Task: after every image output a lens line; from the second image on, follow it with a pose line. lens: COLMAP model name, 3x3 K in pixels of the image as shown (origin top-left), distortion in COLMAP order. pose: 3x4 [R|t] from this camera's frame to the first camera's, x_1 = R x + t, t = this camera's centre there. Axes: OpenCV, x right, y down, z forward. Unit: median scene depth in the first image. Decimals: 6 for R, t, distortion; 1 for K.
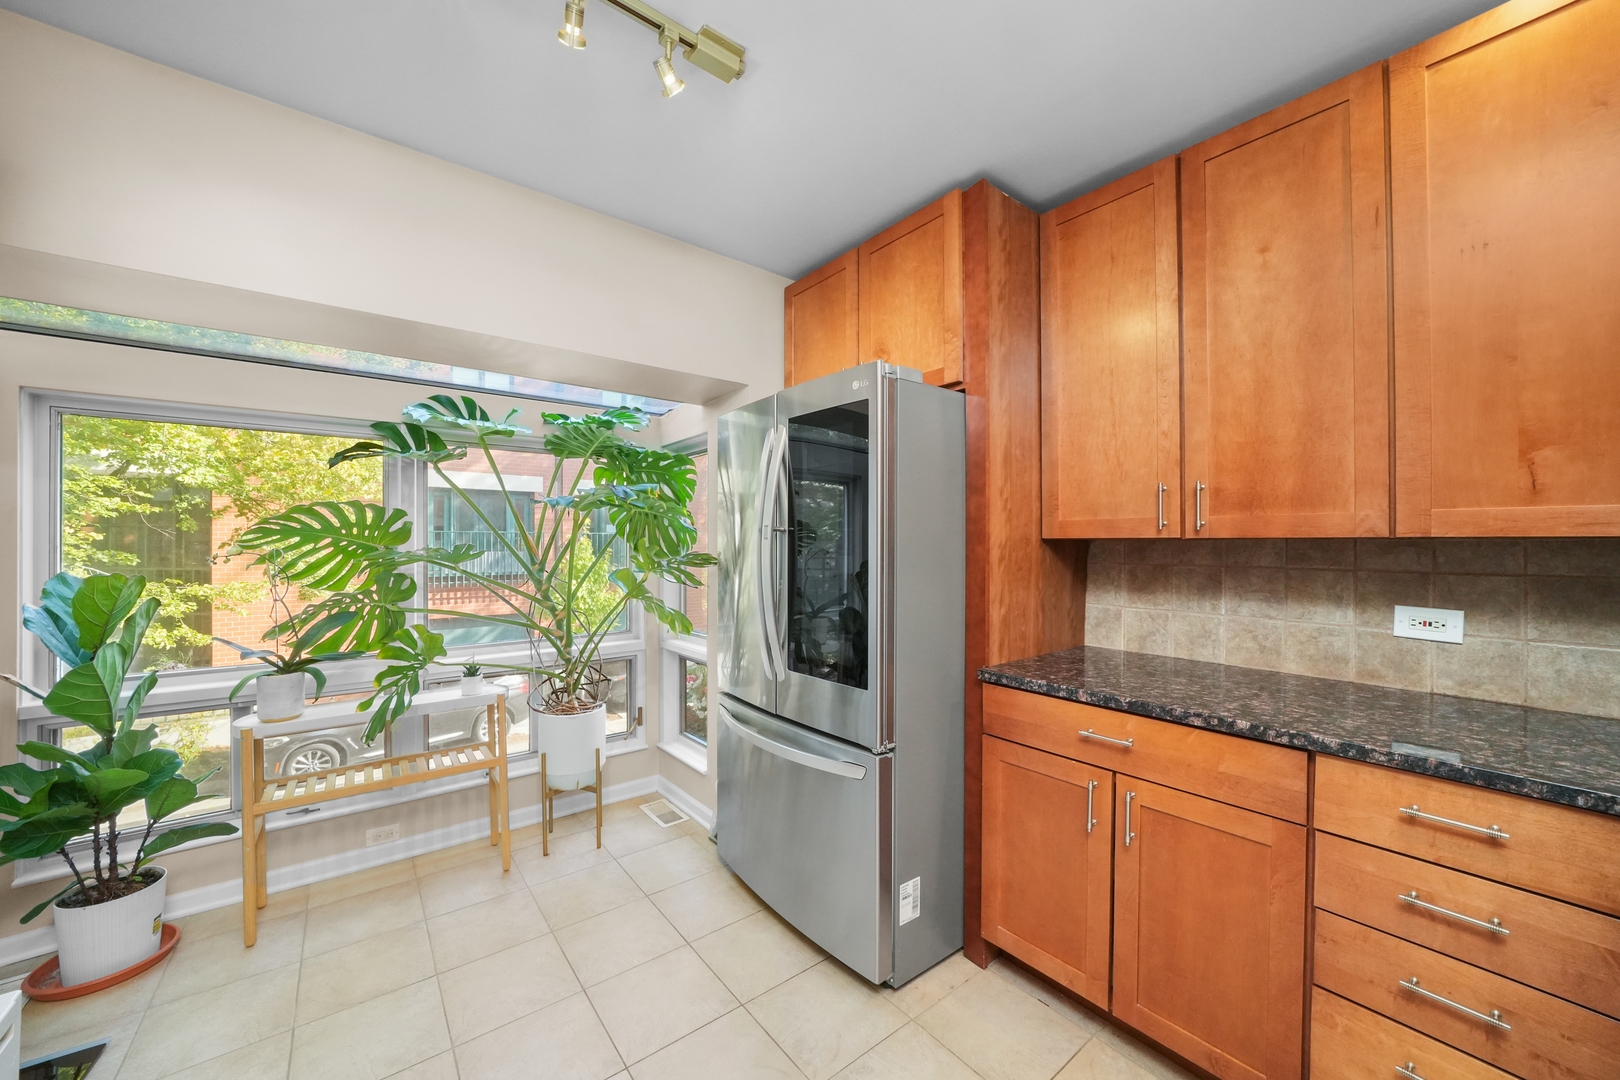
lens RADIAL K [[594.5, 0, 805.1], [0, 594.5, 541.5], [0, 0, 1]] dist [-0.012132, 0.000377]
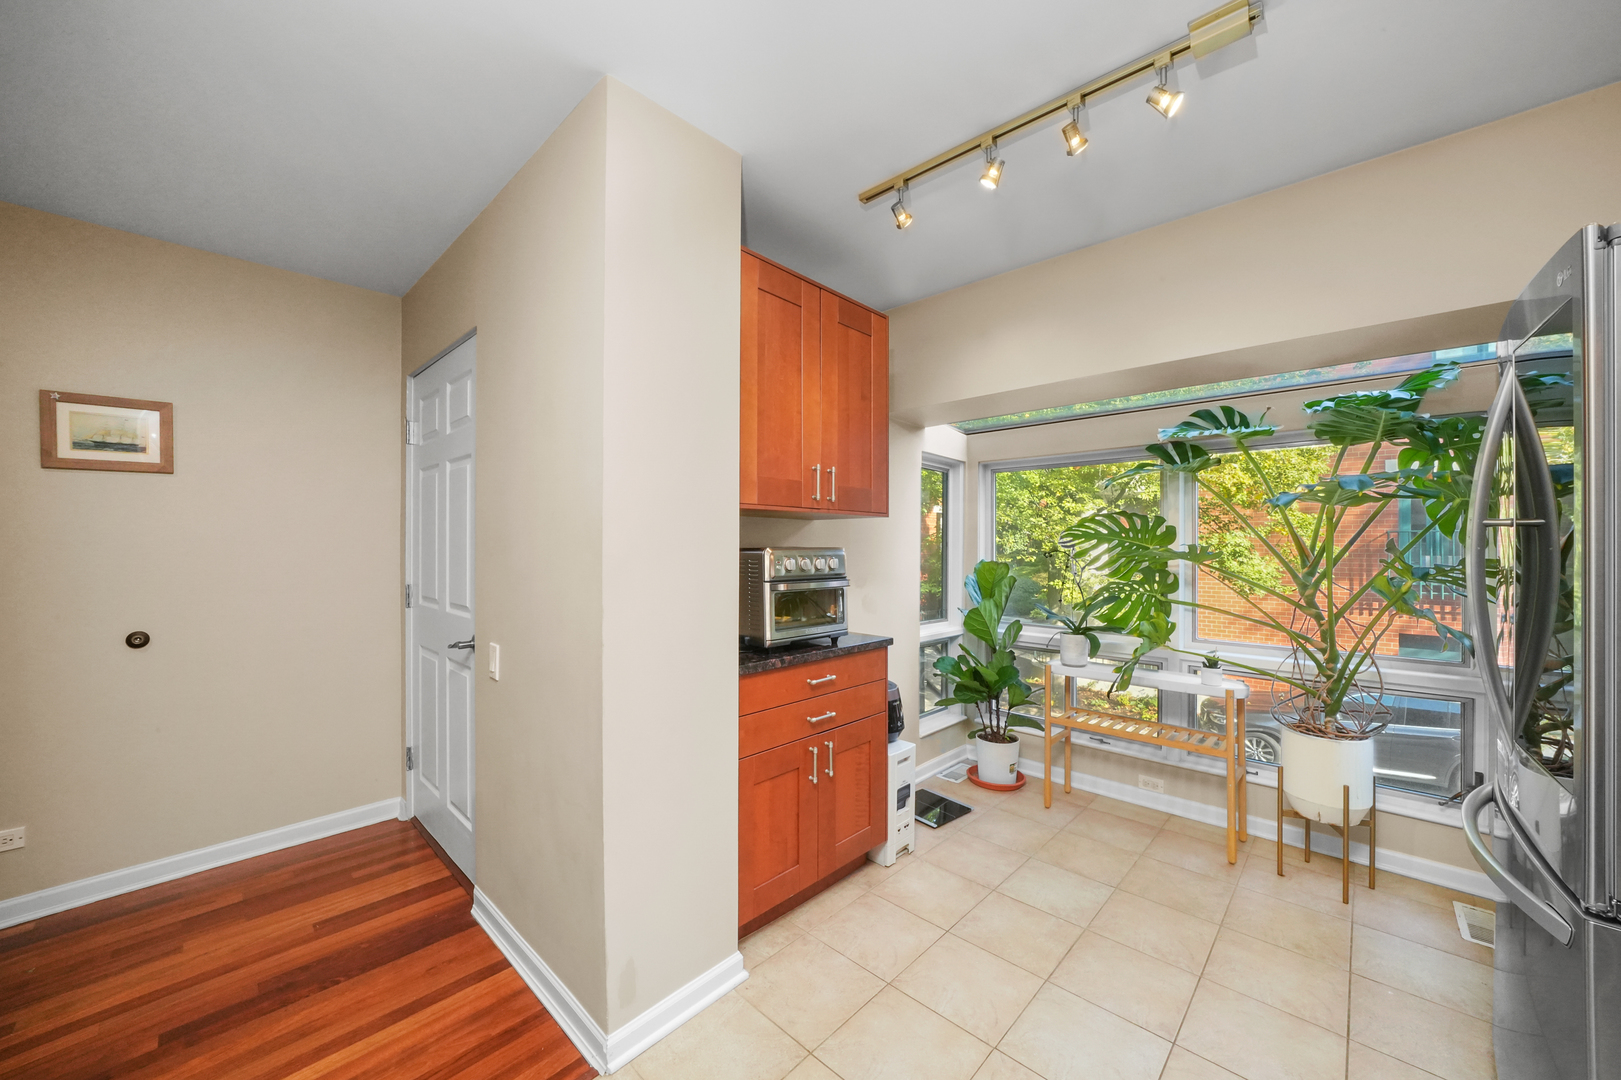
lens RADIAL K [[594.9, 0, 805.6], [0, 594.9, 541.5], [0, 0, 1]] dist [-0.012132, 0.000377]
pose [[0.148265, -0.002883, -0.988944, 0.455282], [0.000915, 0.999996, -0.002778, 0.000069], [0.988947, -0.000493, 0.148267, 0.135500]]
